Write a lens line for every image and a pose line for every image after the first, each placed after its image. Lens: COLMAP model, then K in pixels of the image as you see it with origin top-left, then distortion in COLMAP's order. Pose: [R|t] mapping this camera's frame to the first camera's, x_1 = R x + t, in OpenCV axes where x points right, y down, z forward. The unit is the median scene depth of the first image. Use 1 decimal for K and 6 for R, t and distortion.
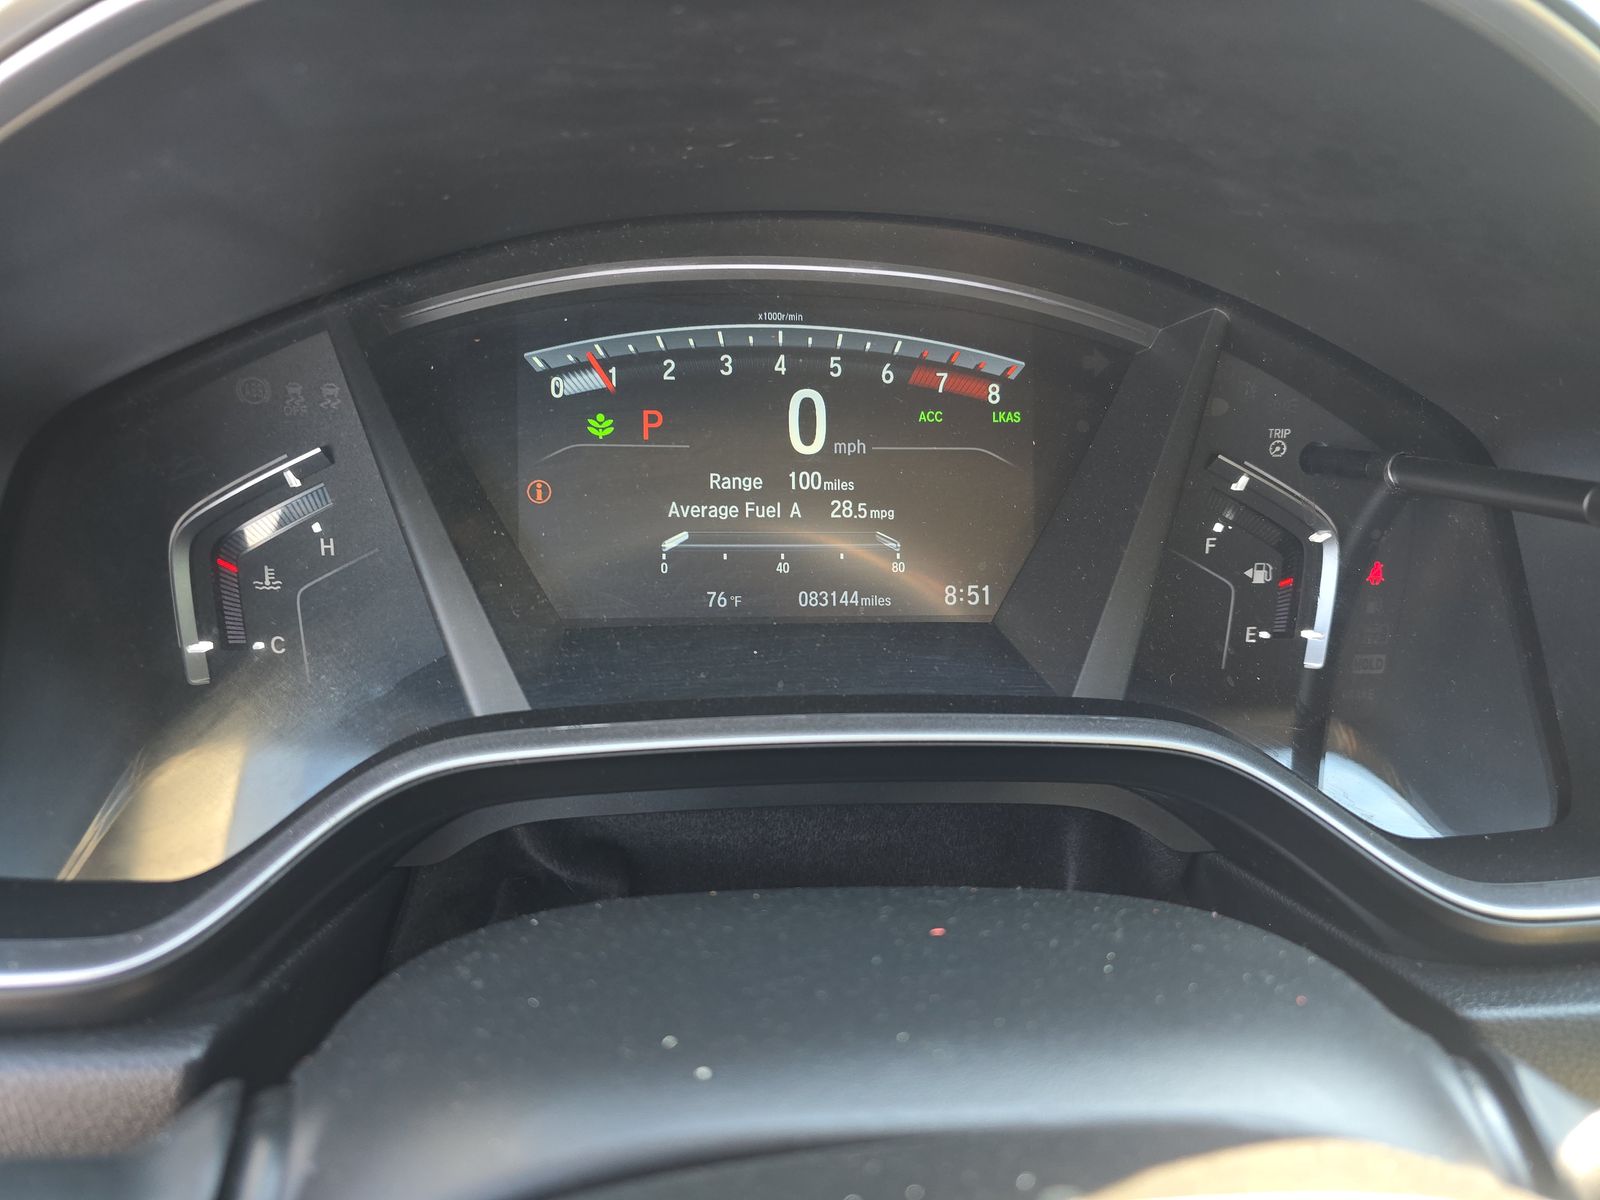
lens RADIAL K [[1109.3, 0, 800.0], [0, 1109.3, 600.0], [0, 0, 1]] dist [0.020267, -0.034414]
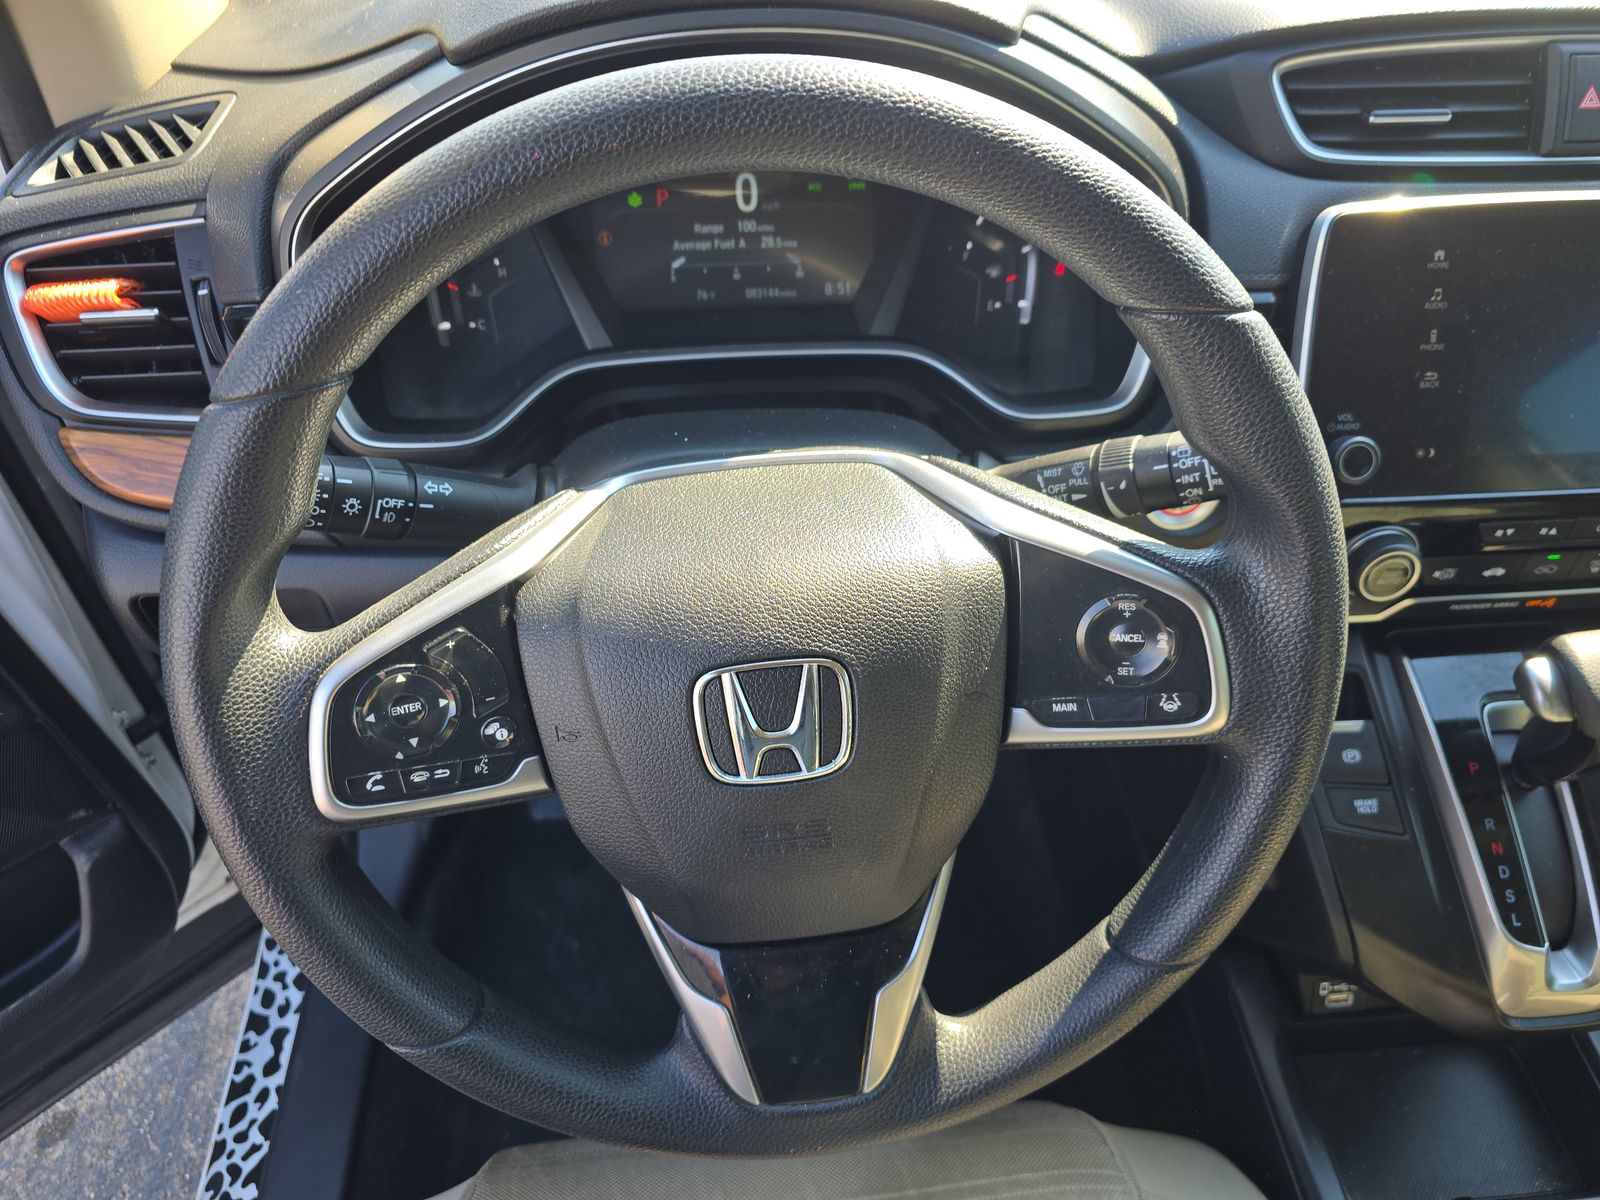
lens RADIAL K [[1109.3, 0, 800.0], [0, 1109.3, 600.0], [0, 0, 1]] dist [0.020267, -0.034414]
pose [[0.998655, -0.019862, -0.047901, 0.170865], [0.031315, 0.967272, 0.251804, 0.031301], [0.041332, -0.252965, 0.966592, -0.948240]]
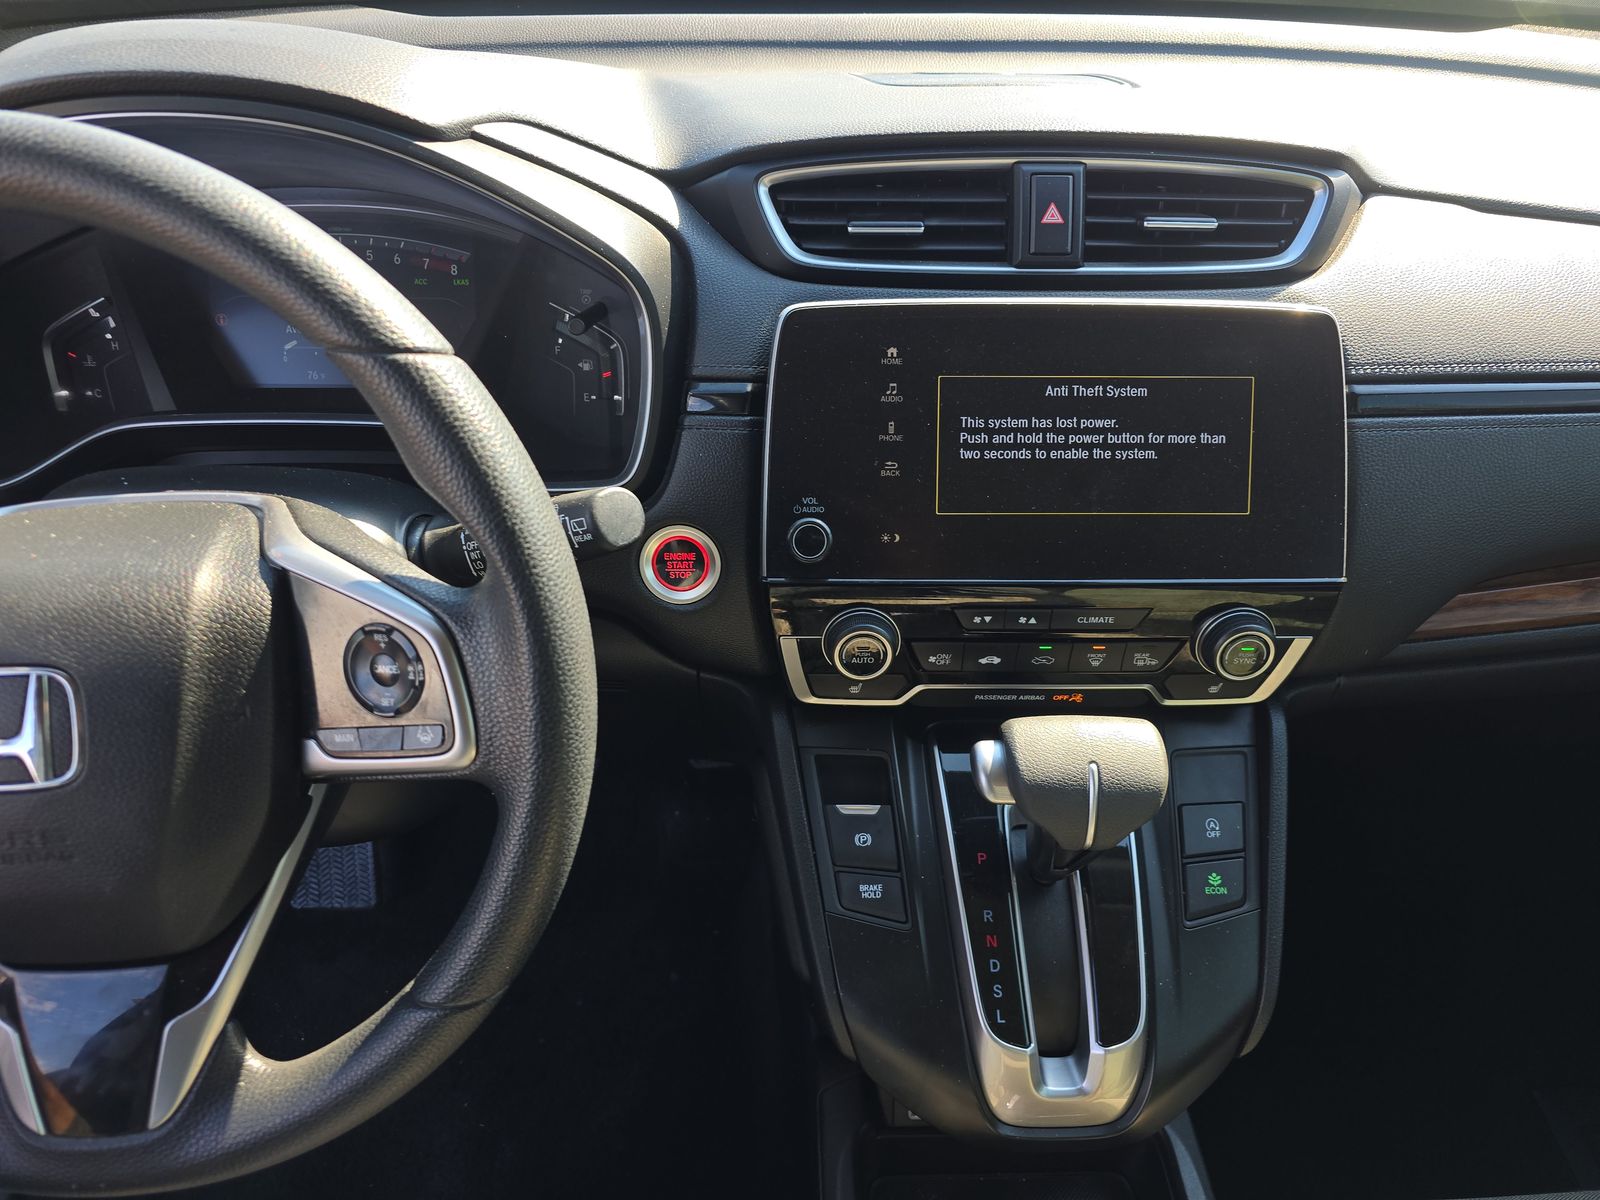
lens RADIAL K [[1096.0, 0, 800.0], [0, 1096.0, 600.0], [0, 0, 1]] dist [0.084983, -0.112769]
pose [[0.997288, 0.018632, -0.071199, 0.940791], [-0.009377, 0.991707, 0.128174, 0.135175], [0.072997, -0.127159, 0.989193, -0.962817]]
